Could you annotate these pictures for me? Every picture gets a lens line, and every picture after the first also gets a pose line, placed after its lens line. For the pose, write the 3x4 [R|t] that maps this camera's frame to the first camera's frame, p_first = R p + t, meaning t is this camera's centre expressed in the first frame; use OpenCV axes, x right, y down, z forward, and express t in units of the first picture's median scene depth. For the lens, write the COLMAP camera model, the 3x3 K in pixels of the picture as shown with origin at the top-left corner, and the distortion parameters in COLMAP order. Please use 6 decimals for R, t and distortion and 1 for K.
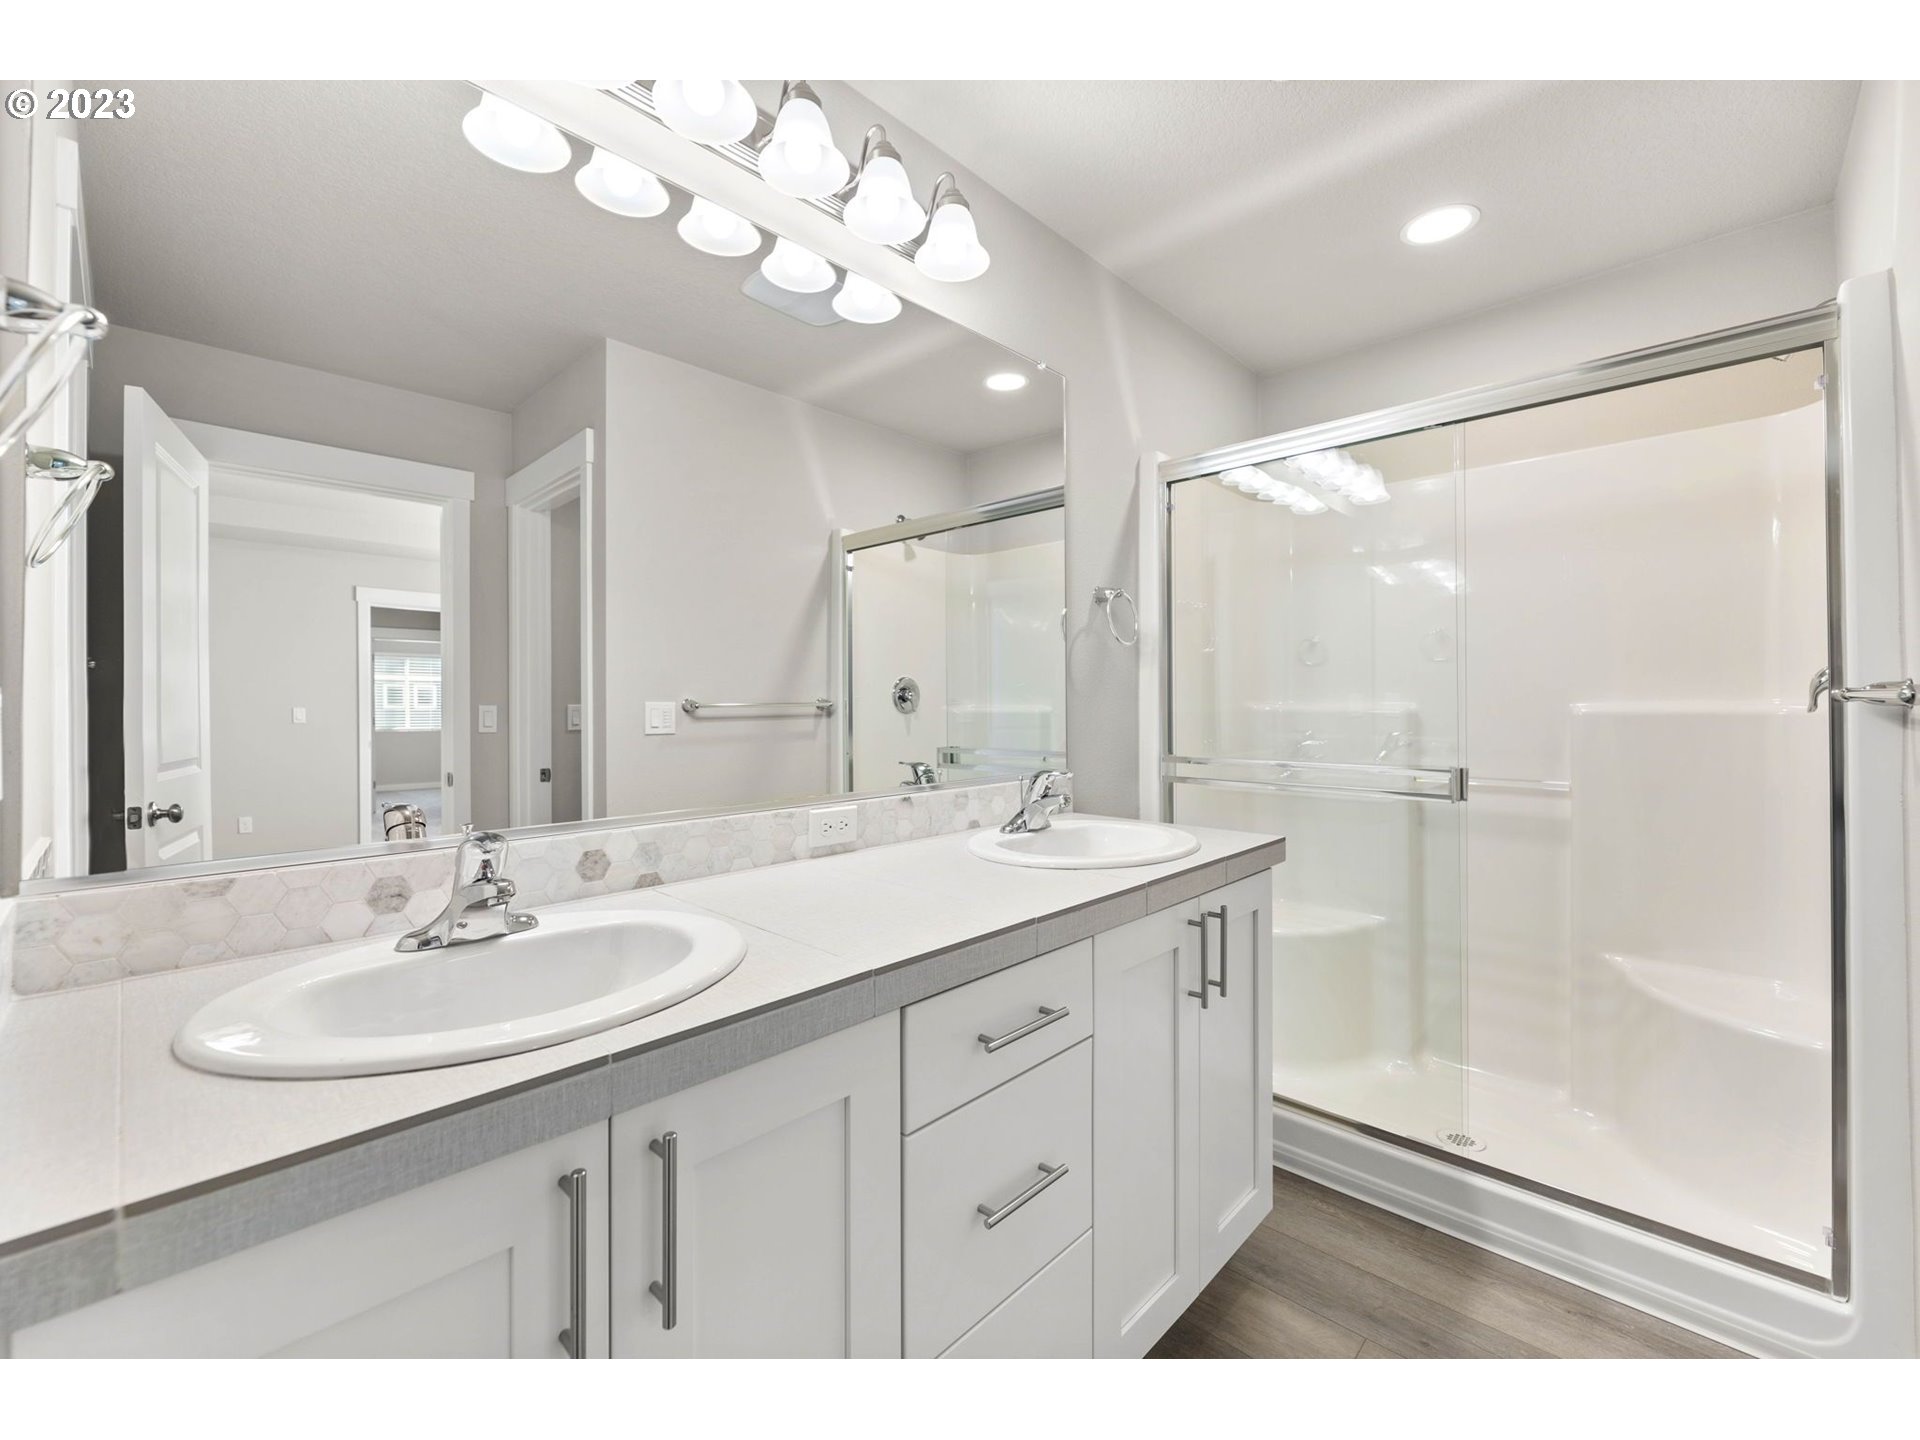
lens RADIAL K [[785.6, 0, 950.5], [0, 785.6, 710.4], [0, 0, 1]] dist [0.009229, 0.001105]
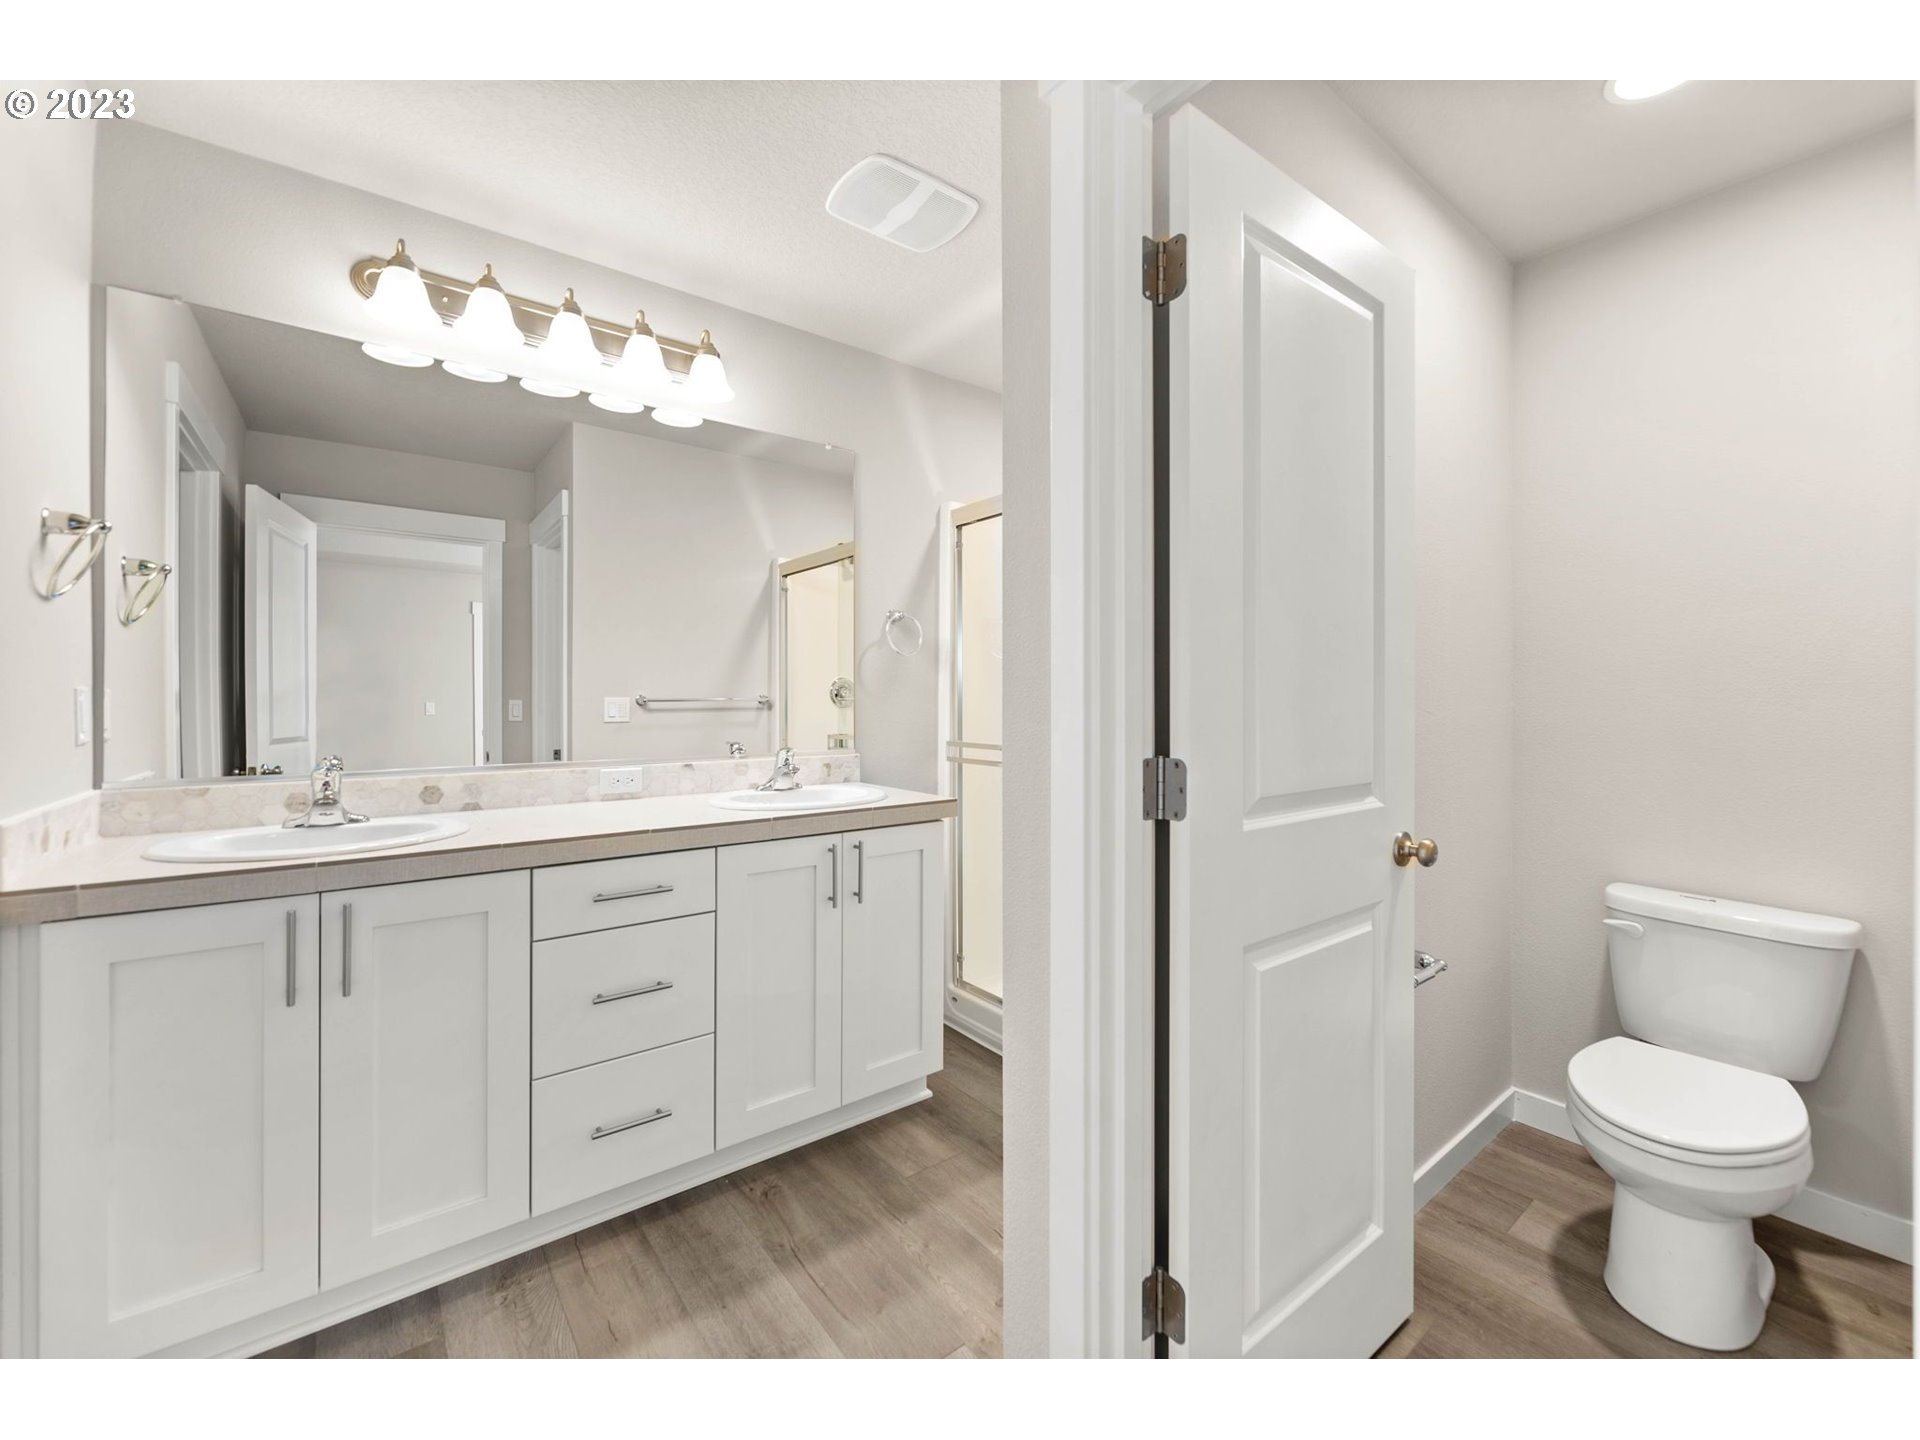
lens RADIAL K [[785.6, 0, 968.7], [0, 785.6, 707.4], [0, 0, 1]] dist [0.009229, 0.001105]
pose [[0.989451, 0.005909, -0.144745, 0.509323], [-0.006076, 0.999981, -0.000716, 0.004523], [0.144738, 0.001587, 0.989469, -0.267374]]
